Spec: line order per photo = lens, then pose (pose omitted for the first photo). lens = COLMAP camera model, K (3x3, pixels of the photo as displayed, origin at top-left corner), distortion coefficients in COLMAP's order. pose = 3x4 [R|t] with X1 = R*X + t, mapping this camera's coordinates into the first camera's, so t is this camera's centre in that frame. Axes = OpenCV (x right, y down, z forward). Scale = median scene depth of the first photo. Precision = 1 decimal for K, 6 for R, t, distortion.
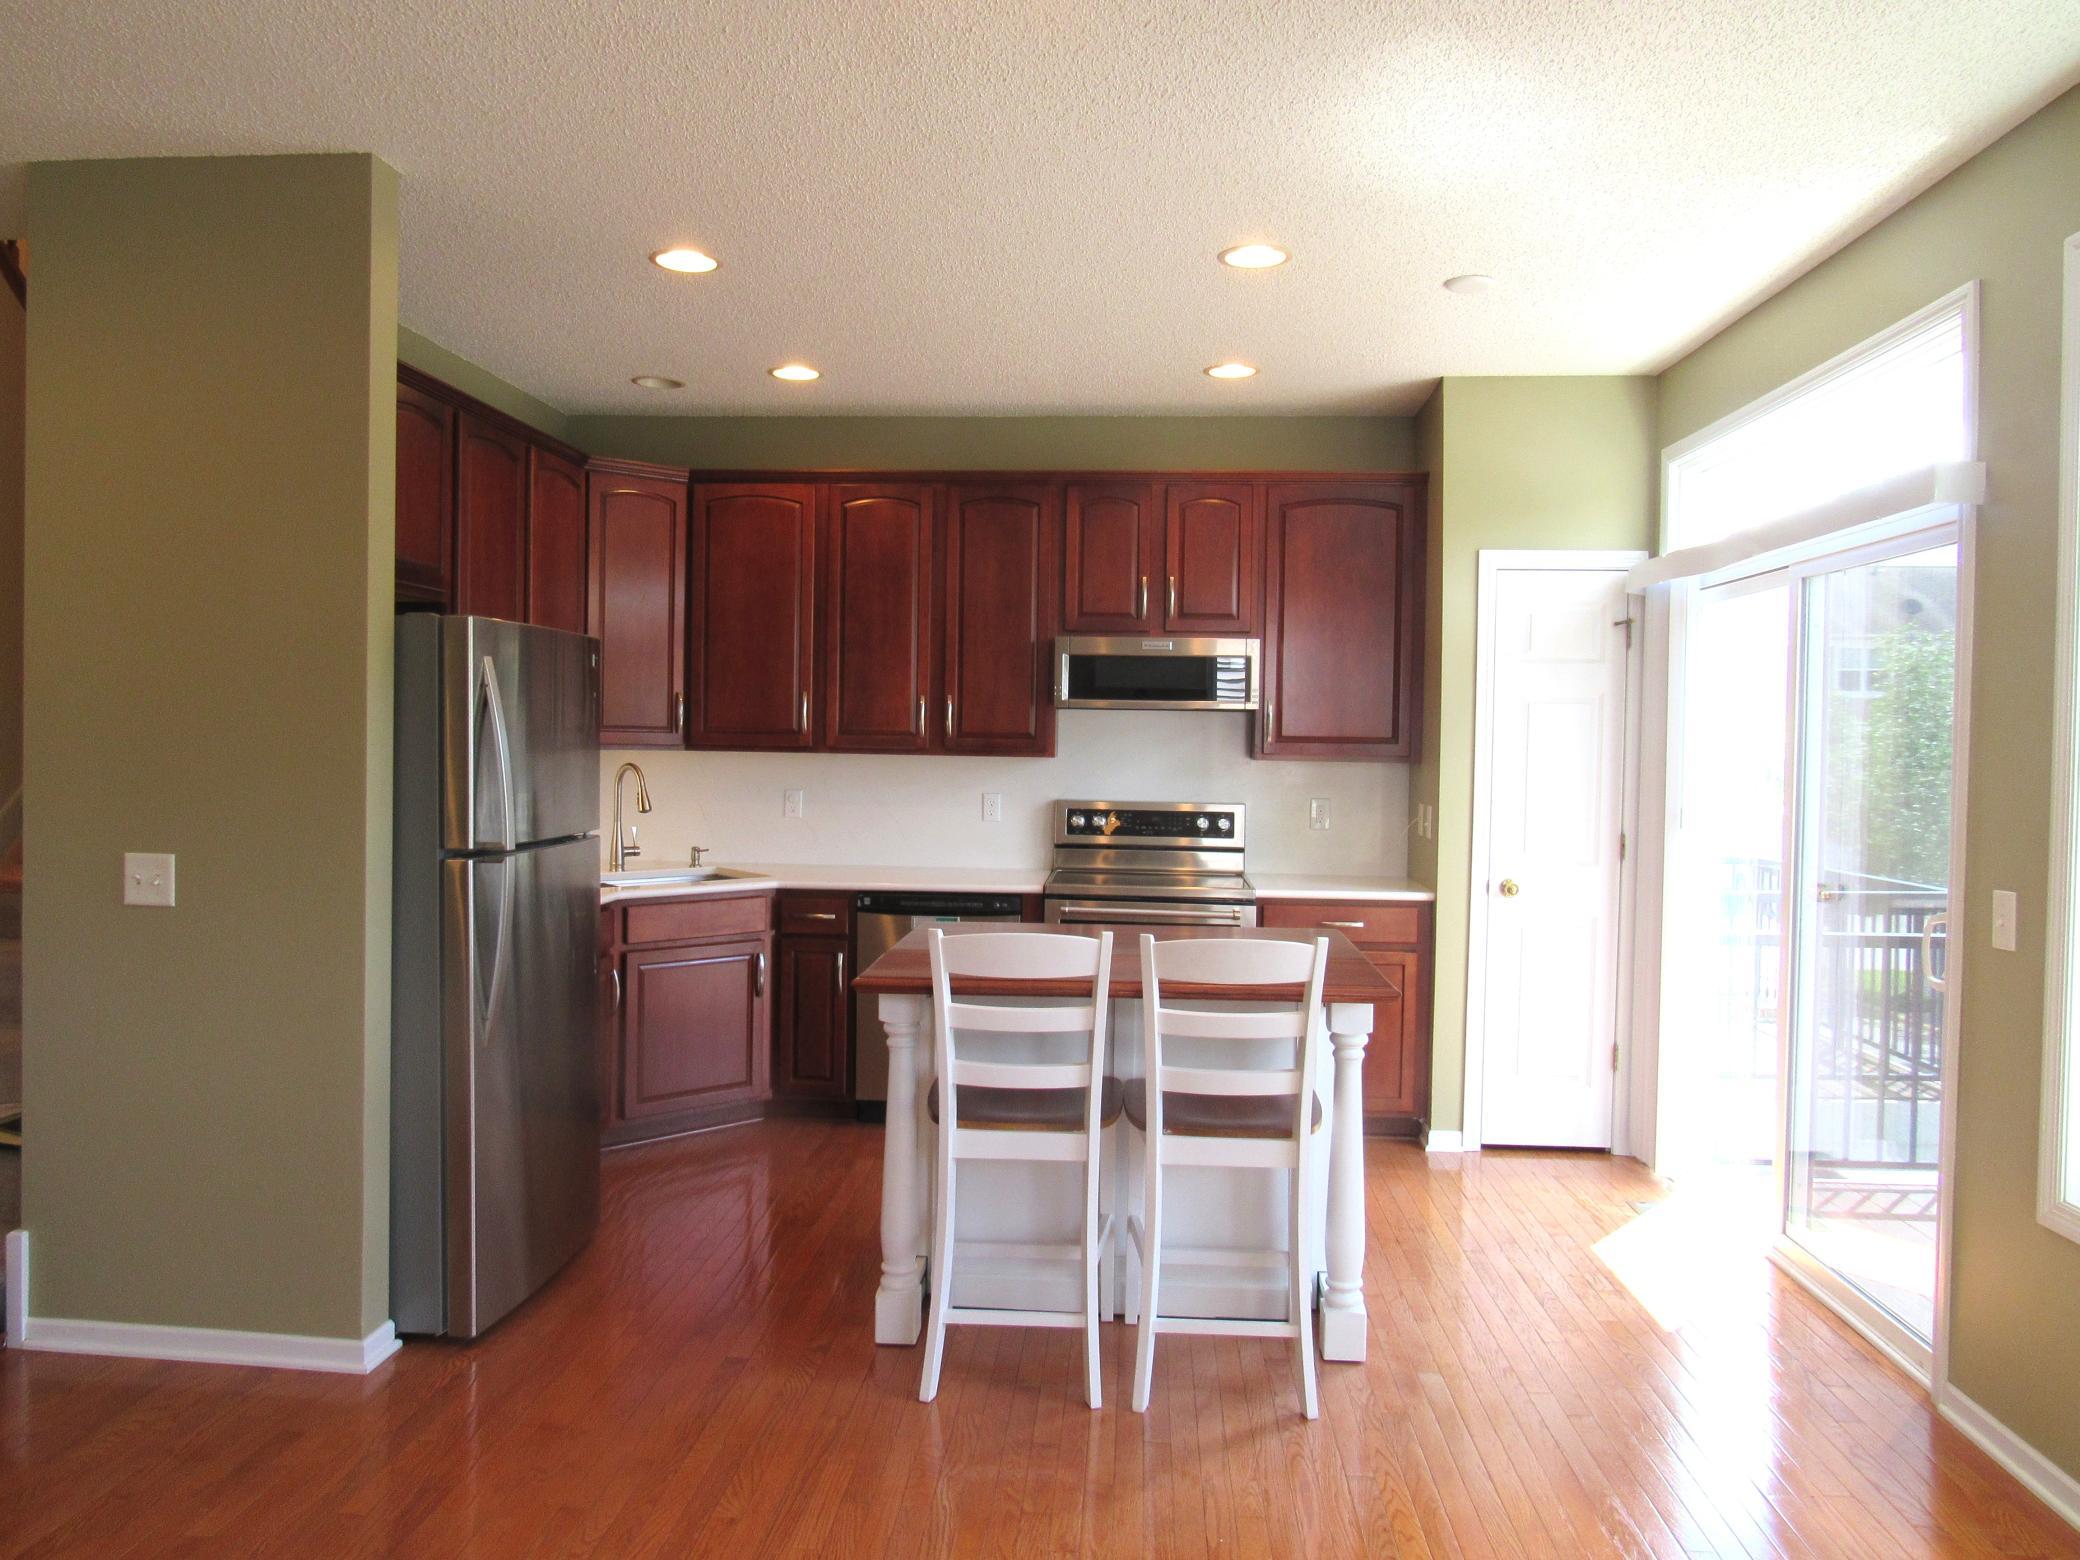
lens RADIAL K [[1507.0, 0, 1040.0], [0, 1507.0, 780.0], [0, 0, 1]] dist [-0.012711, -0.004299]
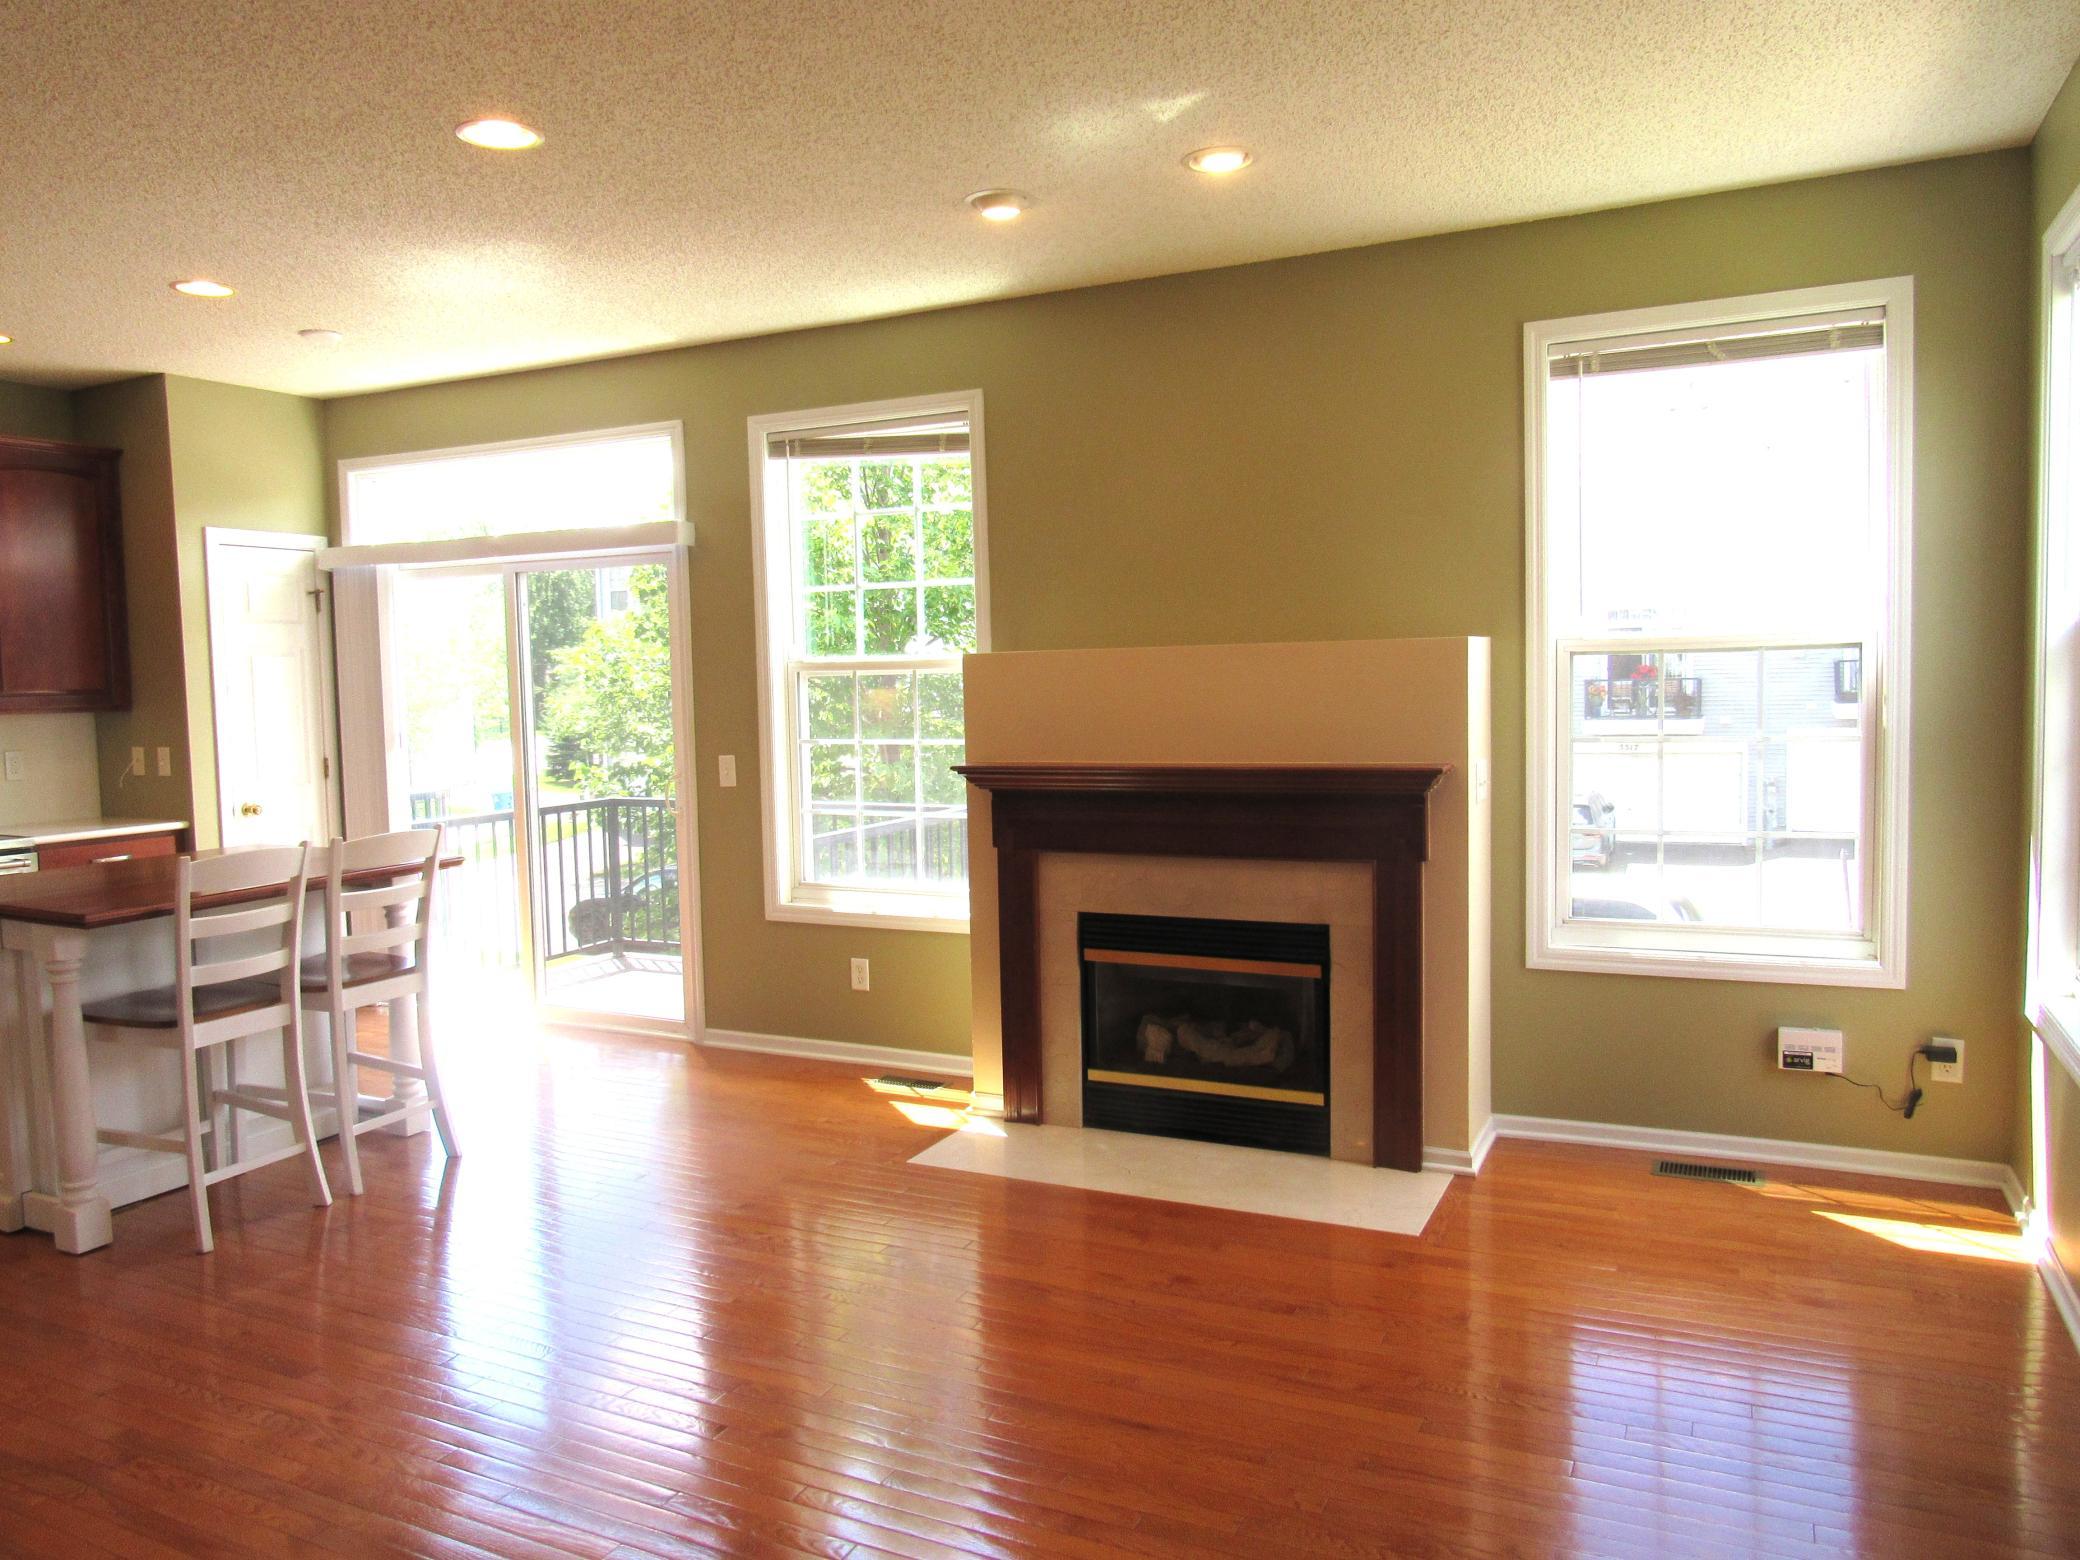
lens RADIAL K [[1507.0, 0, 1040.0], [0, 1507.0, 780.0], [0, 0, 1]] dist [-0.012711, -0.004299]
pose [[0.377321, -0.089736, 0.921725, -0.563455], [0.051351, 0.995790, 0.075925, -0.011244], [-0.924658, 0.018683, 0.380340, -0.048854]]
